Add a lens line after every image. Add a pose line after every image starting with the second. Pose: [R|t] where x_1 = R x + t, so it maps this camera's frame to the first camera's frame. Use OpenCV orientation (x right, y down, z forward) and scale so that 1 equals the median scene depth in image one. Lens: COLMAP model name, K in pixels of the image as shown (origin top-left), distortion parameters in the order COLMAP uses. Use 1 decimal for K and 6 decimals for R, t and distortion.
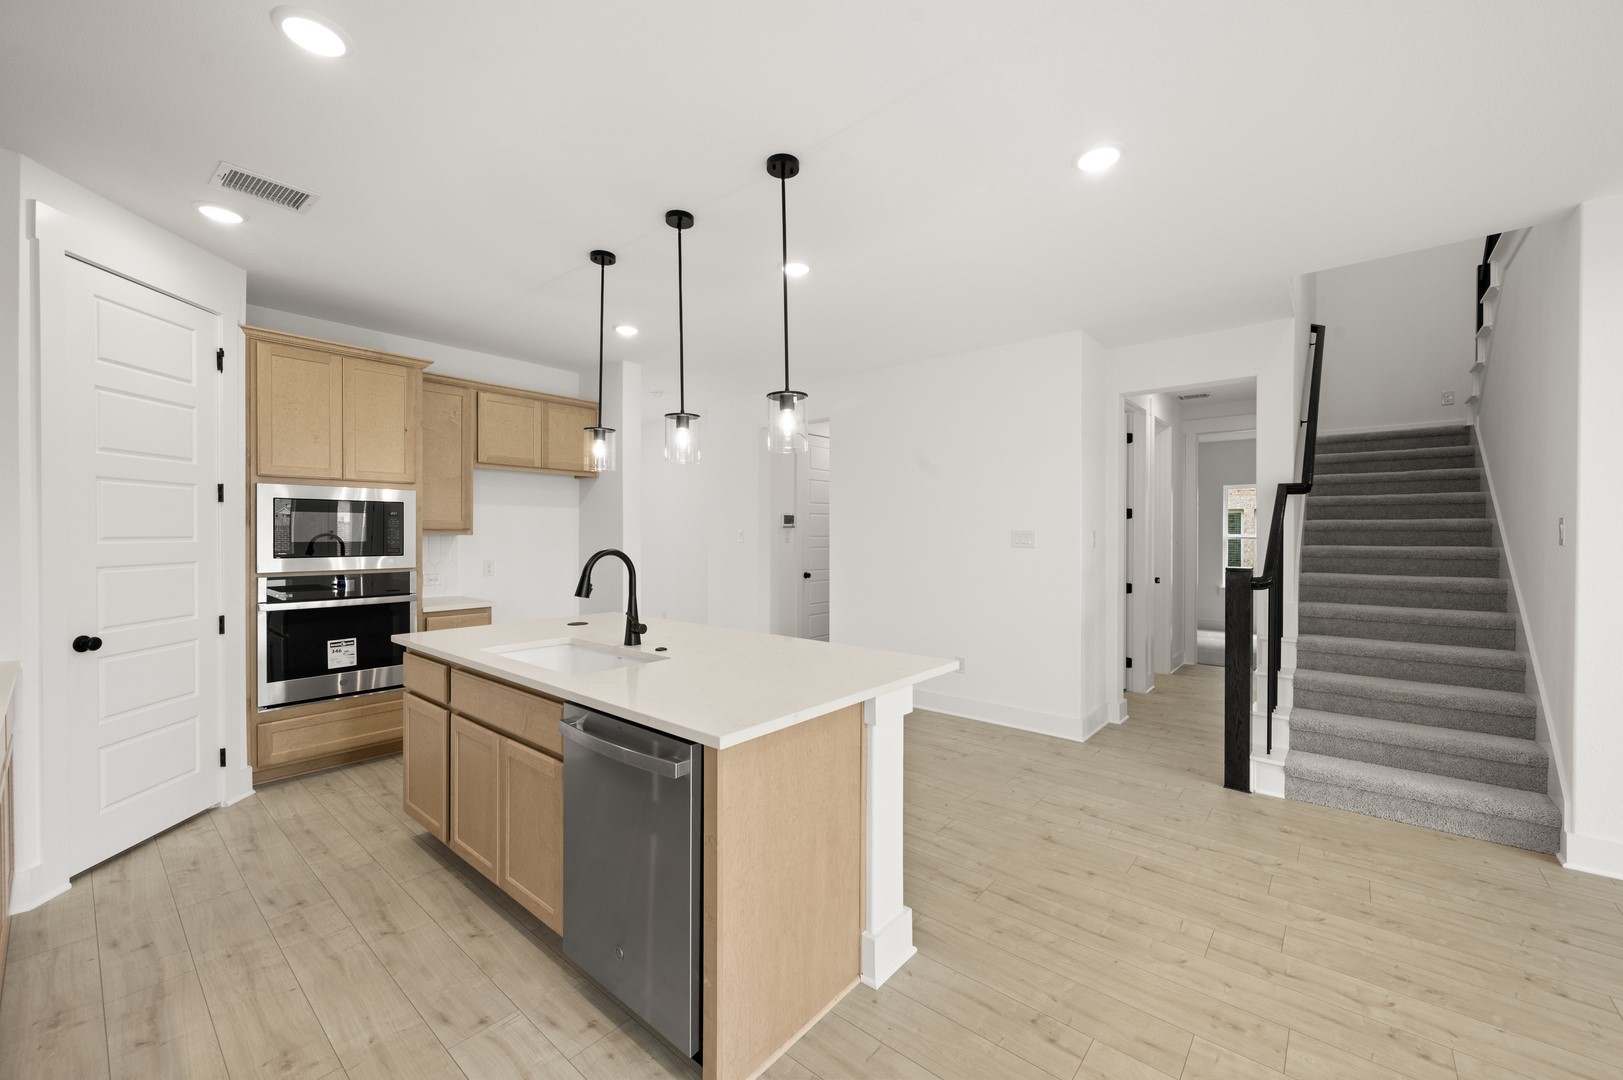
lens RADIAL K [[633.9, 0, 816.1], [0, 633.9, 538.0], [0, 0, 1]] dist [0.000117, -0.000028]
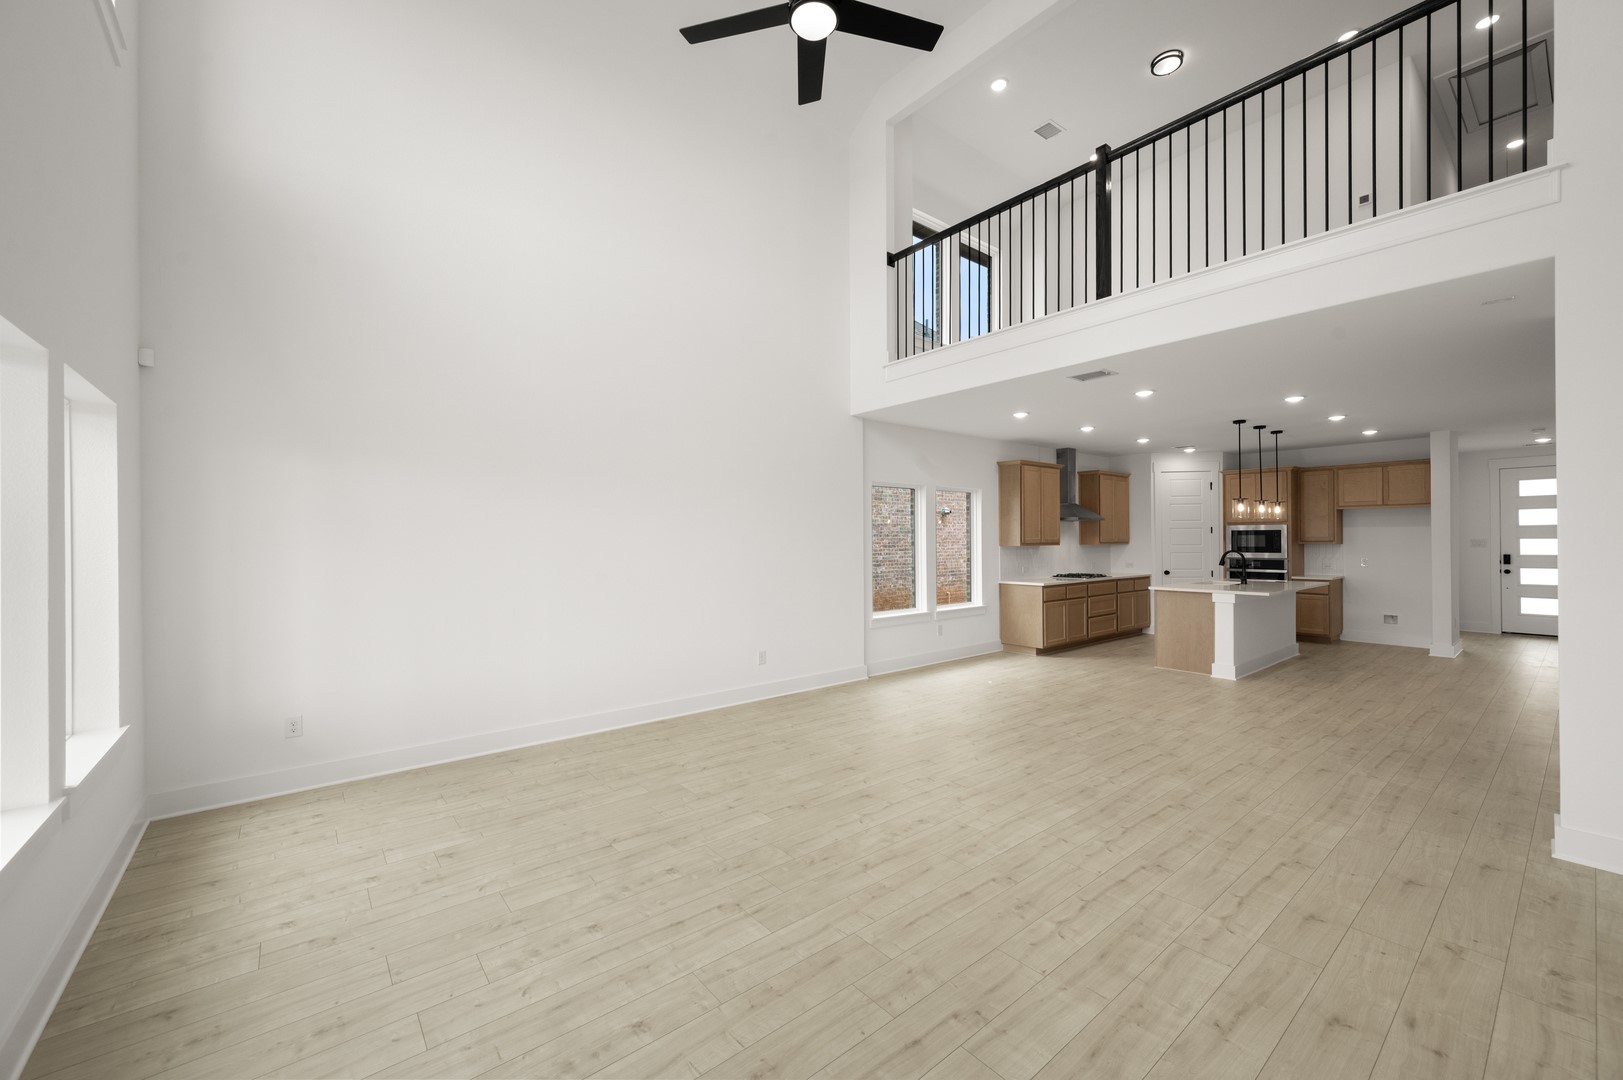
lens RADIAL K [[633.9, 0, 815.7], [0, 633.9, 531.8], [0, 0, 1]] dist [0.000117, -0.000028]
pose [[-0.190258, 0.004115, -0.981725, 1.355960], [-0.011848, 0.999909, 0.006488, -0.073477], [0.981663, 0.012865, -0.190192, 1.502357]]
